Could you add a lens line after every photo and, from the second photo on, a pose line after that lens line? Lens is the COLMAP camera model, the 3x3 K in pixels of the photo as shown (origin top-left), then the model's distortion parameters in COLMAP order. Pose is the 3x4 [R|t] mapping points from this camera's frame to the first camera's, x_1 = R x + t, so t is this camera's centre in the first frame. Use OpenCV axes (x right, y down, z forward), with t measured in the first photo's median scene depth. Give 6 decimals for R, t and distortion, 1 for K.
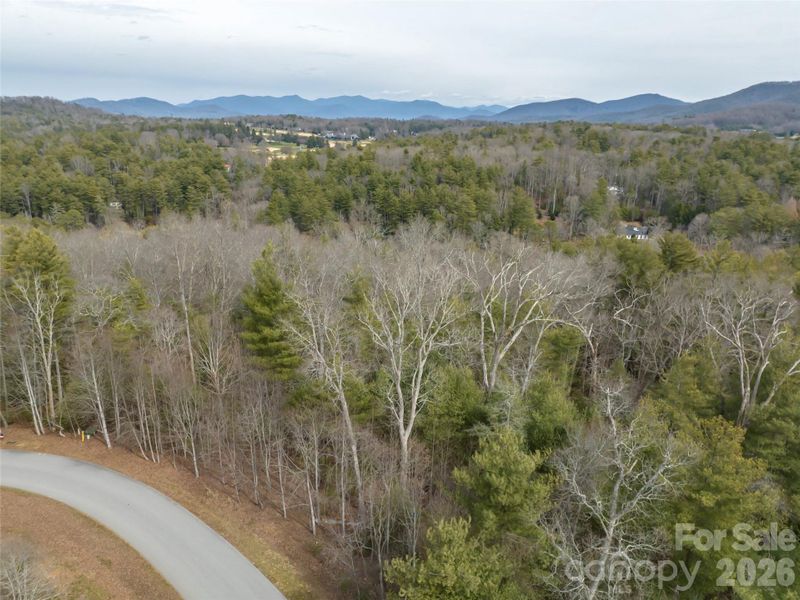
lens RADIAL K [[559.8, 0, 400.2], [0, 559.8, 299.7], [0, 0, 1]] dist [-0.034142, -0.006627]
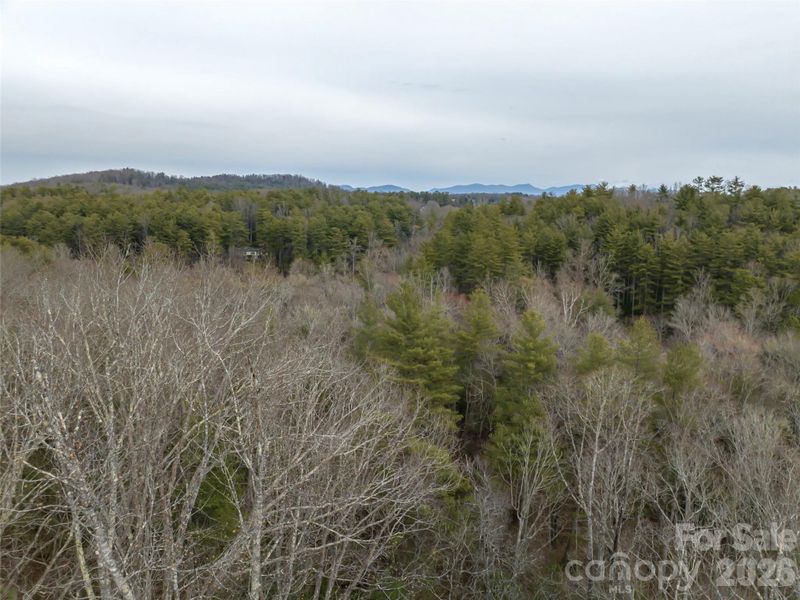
lens RADIAL K [[559.8, 0, 399.6], [0, 559.8, 301.0], [0, 0, 1]] dist [-0.034142, -0.006627]
pose [[0.921979, 0.067605, -0.381293, -0.021879], [-0.122712, 0.984903, -0.122095, -0.035875], [0.367282, 0.159358, 0.916356, 0.427651]]
